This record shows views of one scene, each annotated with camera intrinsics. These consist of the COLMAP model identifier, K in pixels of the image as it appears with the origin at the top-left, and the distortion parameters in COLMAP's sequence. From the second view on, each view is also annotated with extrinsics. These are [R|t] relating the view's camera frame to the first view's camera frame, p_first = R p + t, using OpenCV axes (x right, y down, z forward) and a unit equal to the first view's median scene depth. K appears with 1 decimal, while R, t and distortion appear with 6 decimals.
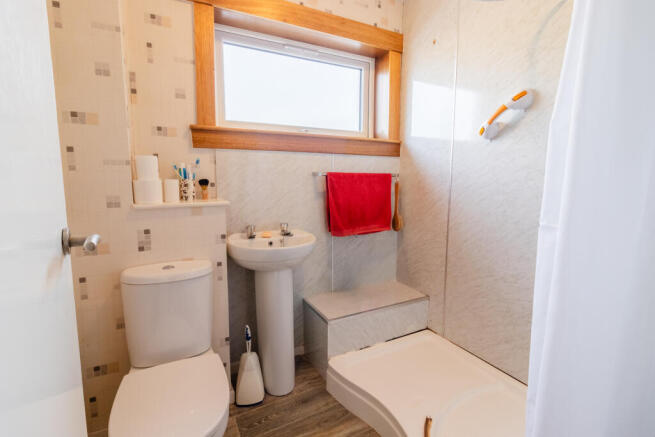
lens RADIAL K [[308.9, 0, 322.6], [0, 308.9, 215.0], [0, 0, 1]] dist [-0.000201, 0.000098]
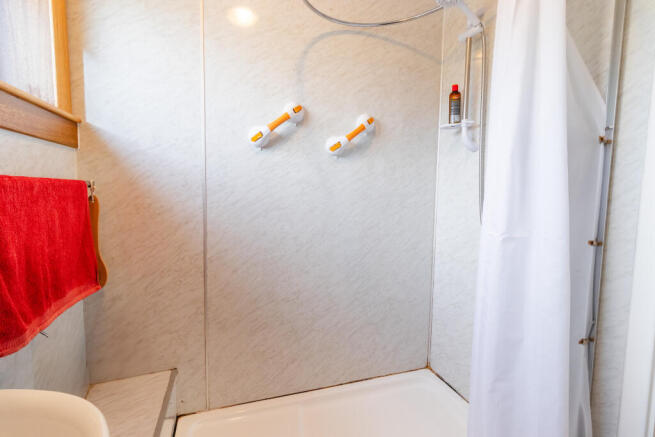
lens RADIAL K [[308.9, 0, 322.6], [0, 308.9, 215.0], [0, 0, 1]] dist [-0.000201, 0.000098]
pose [[0.136564, -0.080265, 0.987374, -0.264230], [0.091547, 0.993470, 0.068098, -0.087687], [-0.986392, 0.081091, 0.143020, 0.629159]]
